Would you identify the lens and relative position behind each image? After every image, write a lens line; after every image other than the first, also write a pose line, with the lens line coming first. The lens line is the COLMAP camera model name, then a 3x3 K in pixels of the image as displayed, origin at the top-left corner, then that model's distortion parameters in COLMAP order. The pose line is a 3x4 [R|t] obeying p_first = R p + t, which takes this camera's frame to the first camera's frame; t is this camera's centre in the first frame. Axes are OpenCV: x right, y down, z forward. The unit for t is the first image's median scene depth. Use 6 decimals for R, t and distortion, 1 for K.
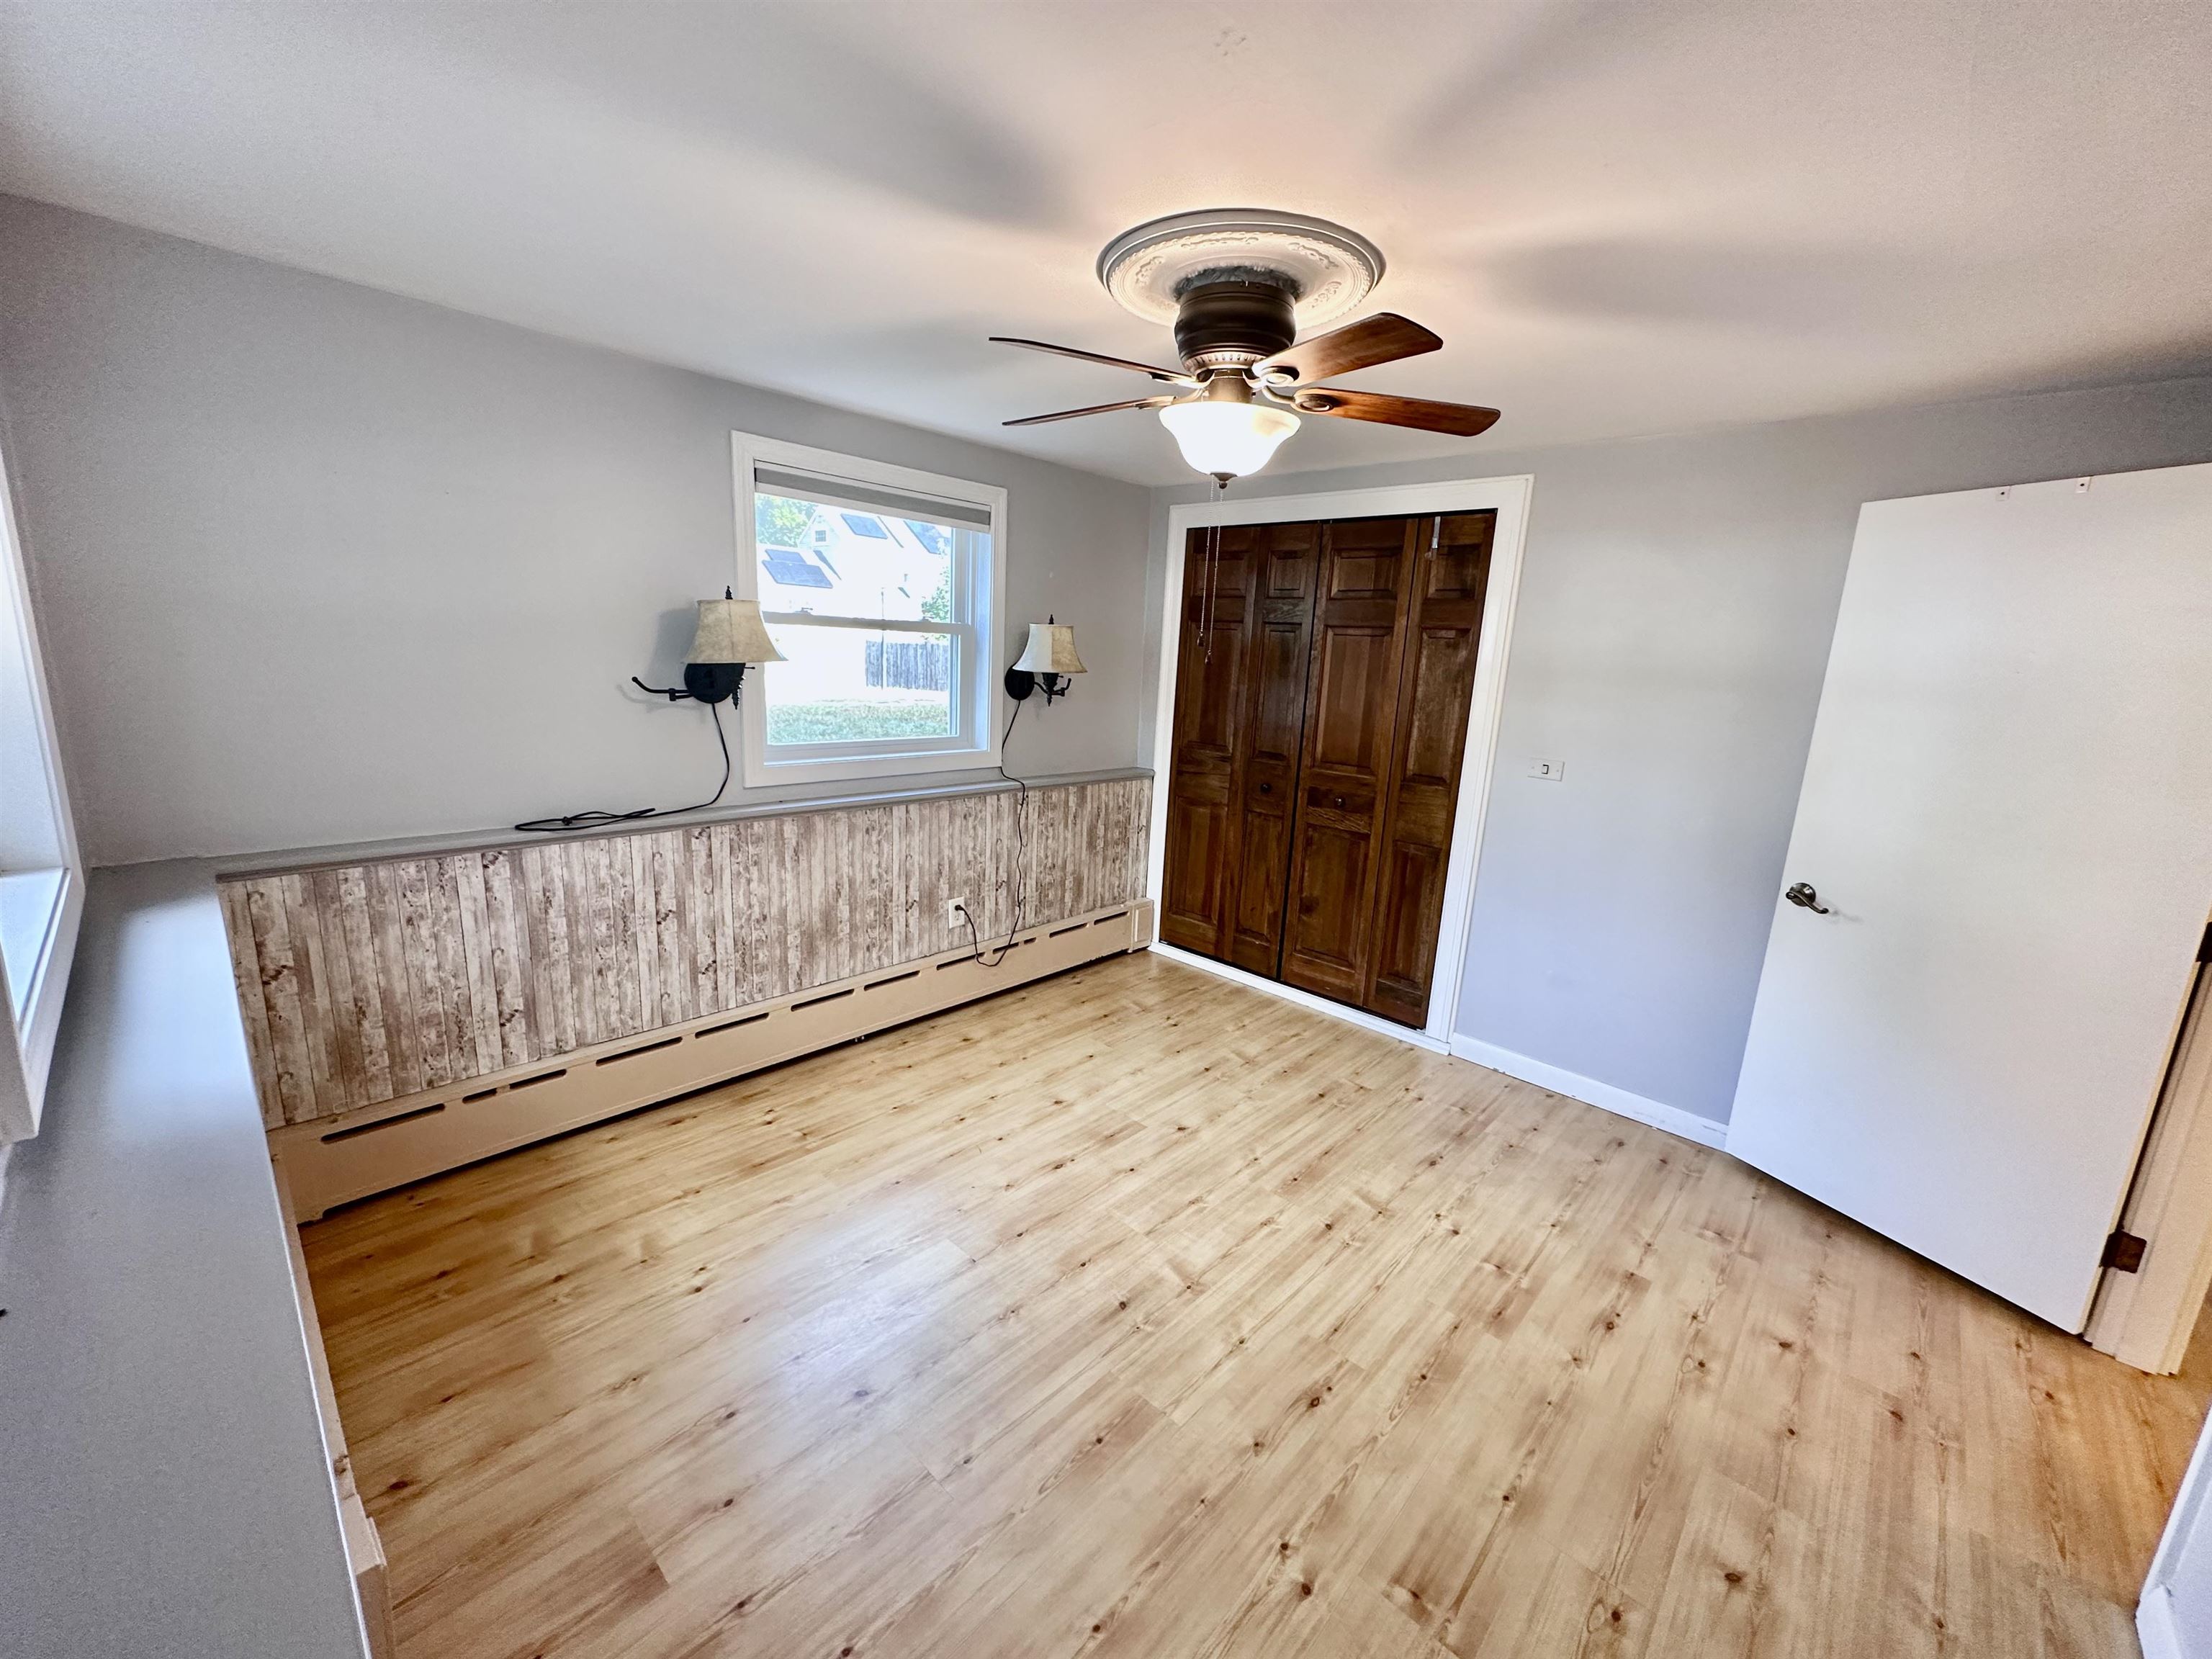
lens RADIAL K [[886.7, 0, 1103.7], [0, 886.7, 834.2], [0, 0, 1]] dist [0.000147, -0.000026]
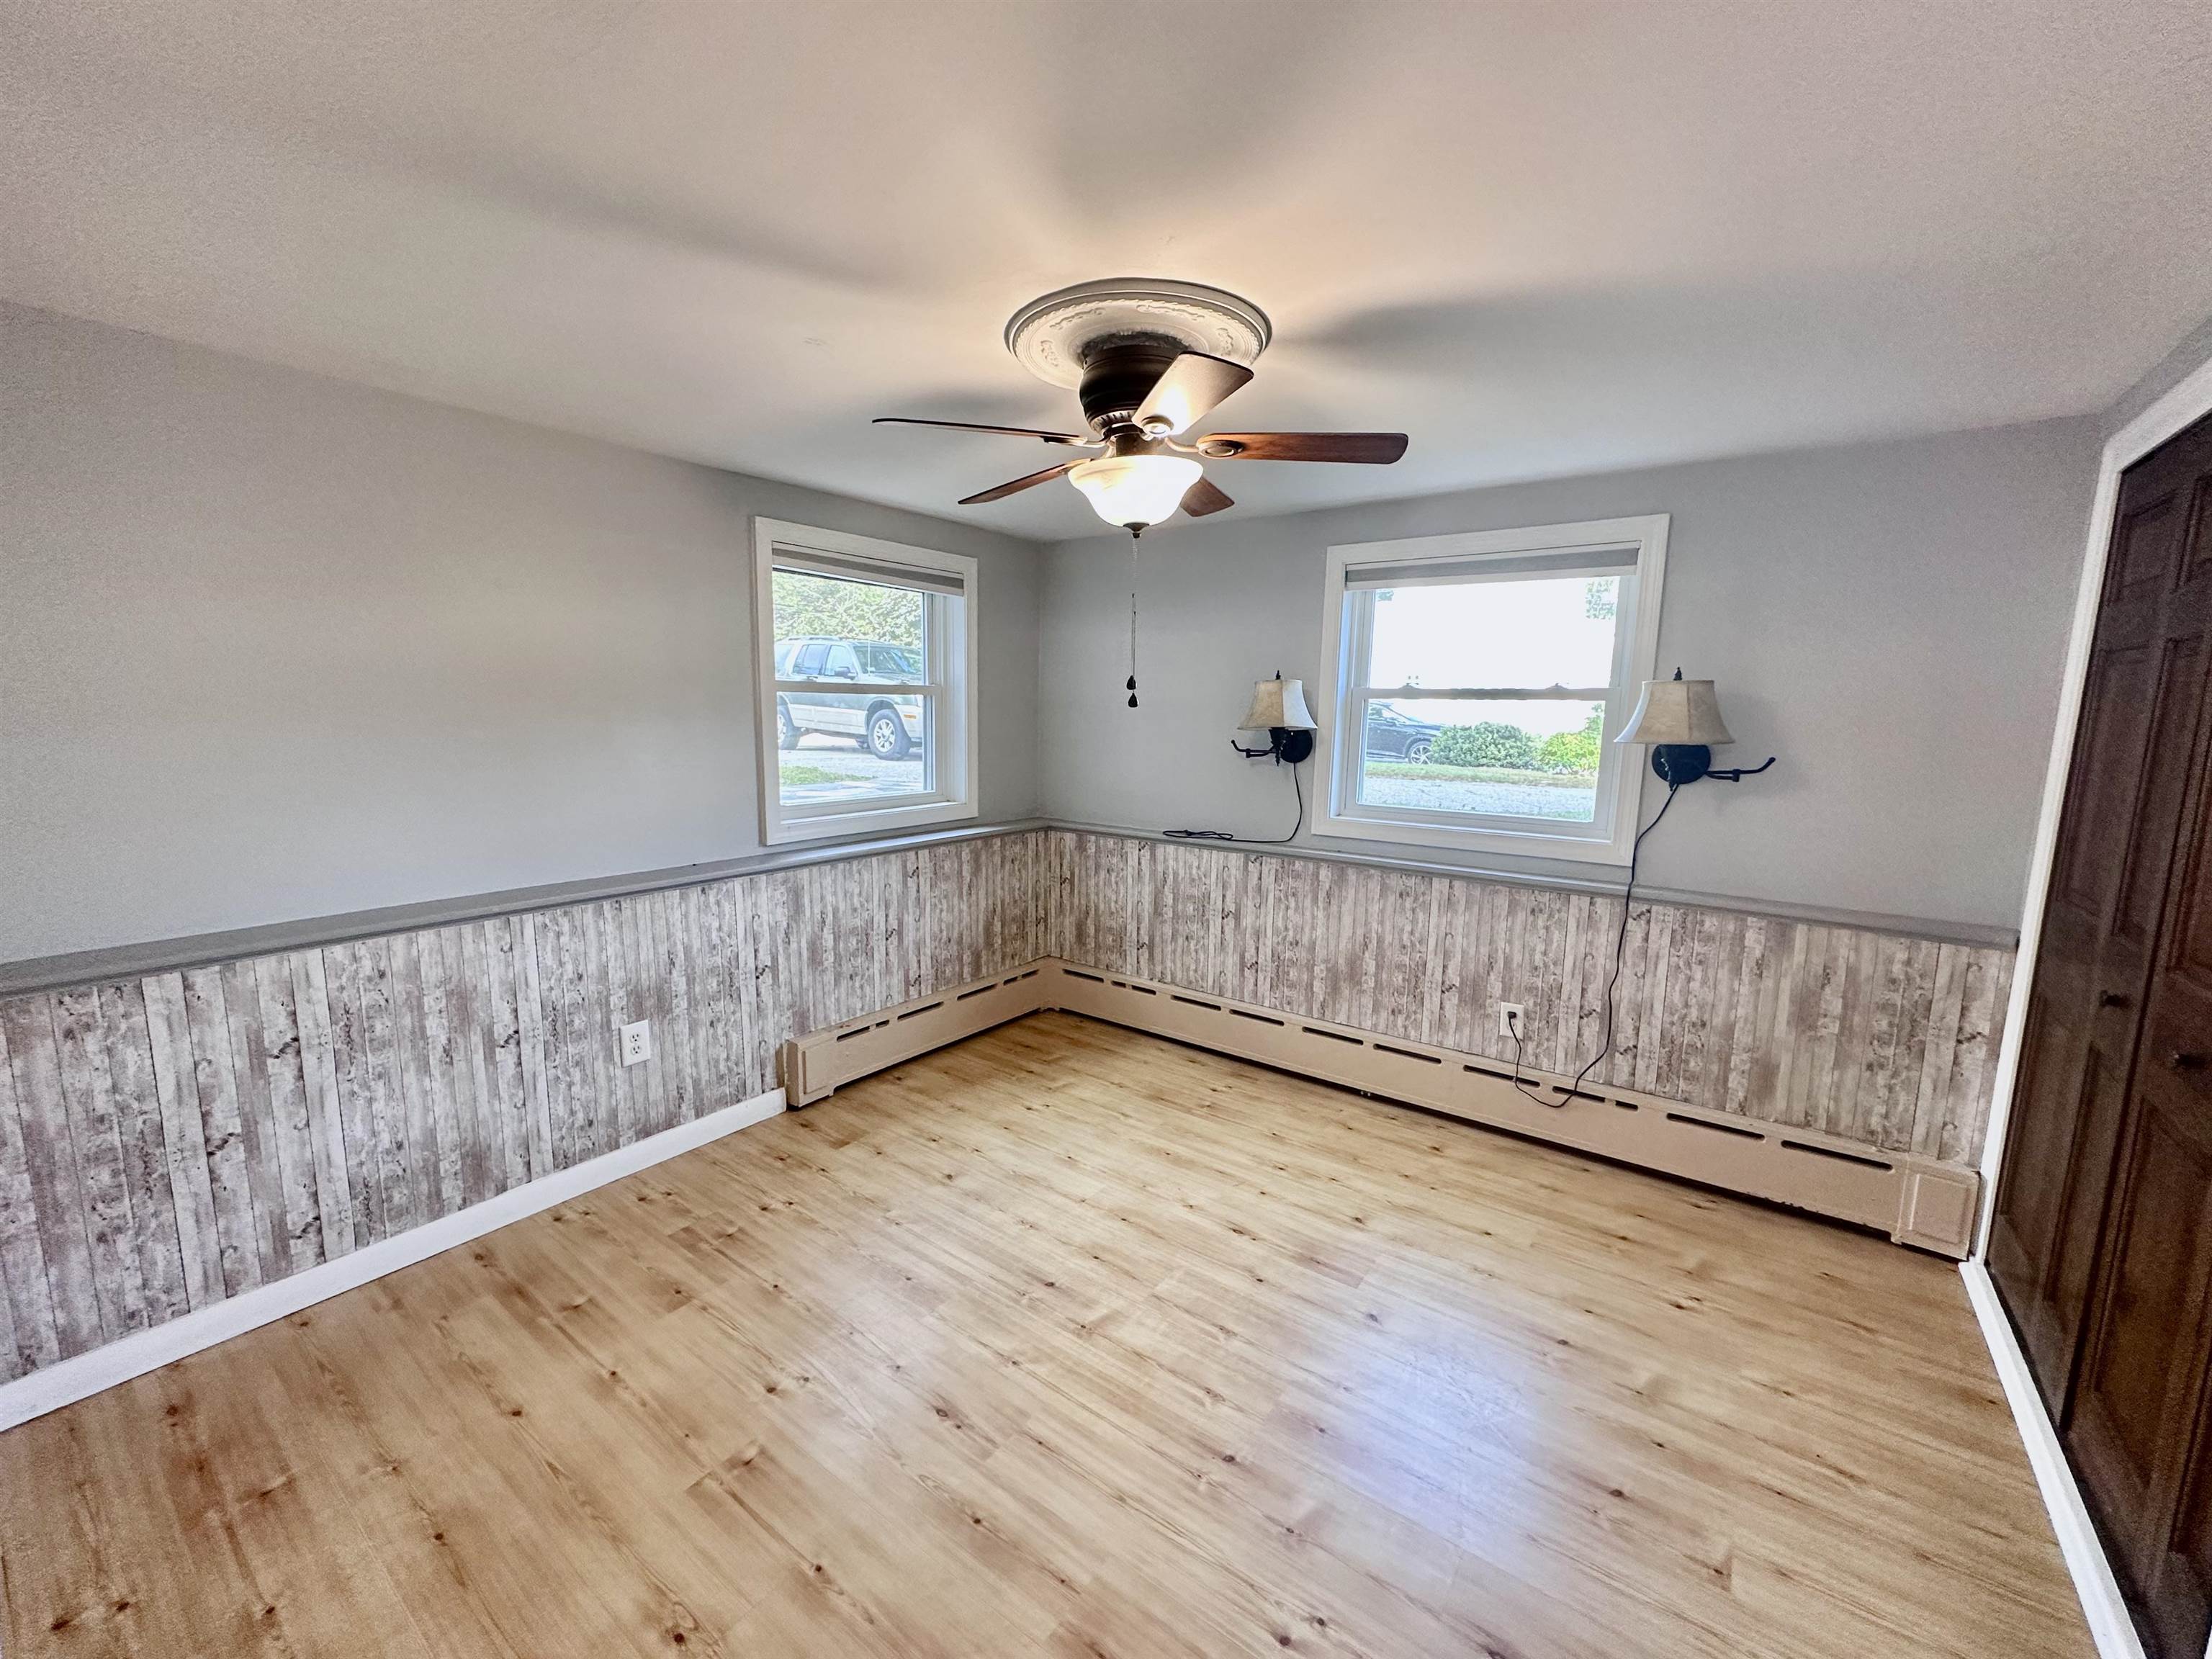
lens RADIAL K [[886.7, 0, 1103.7], [0, 886.7, 834.2], [0, 0, 1]] dist [0.000147, -0.000026]
pose [[0.108643, 0.093459, -0.989678, 0.764251], [-0.216986, 0.973794, 0.068139, -0.073308], [0.970110, 0.207343, 0.126075, 0.580580]]
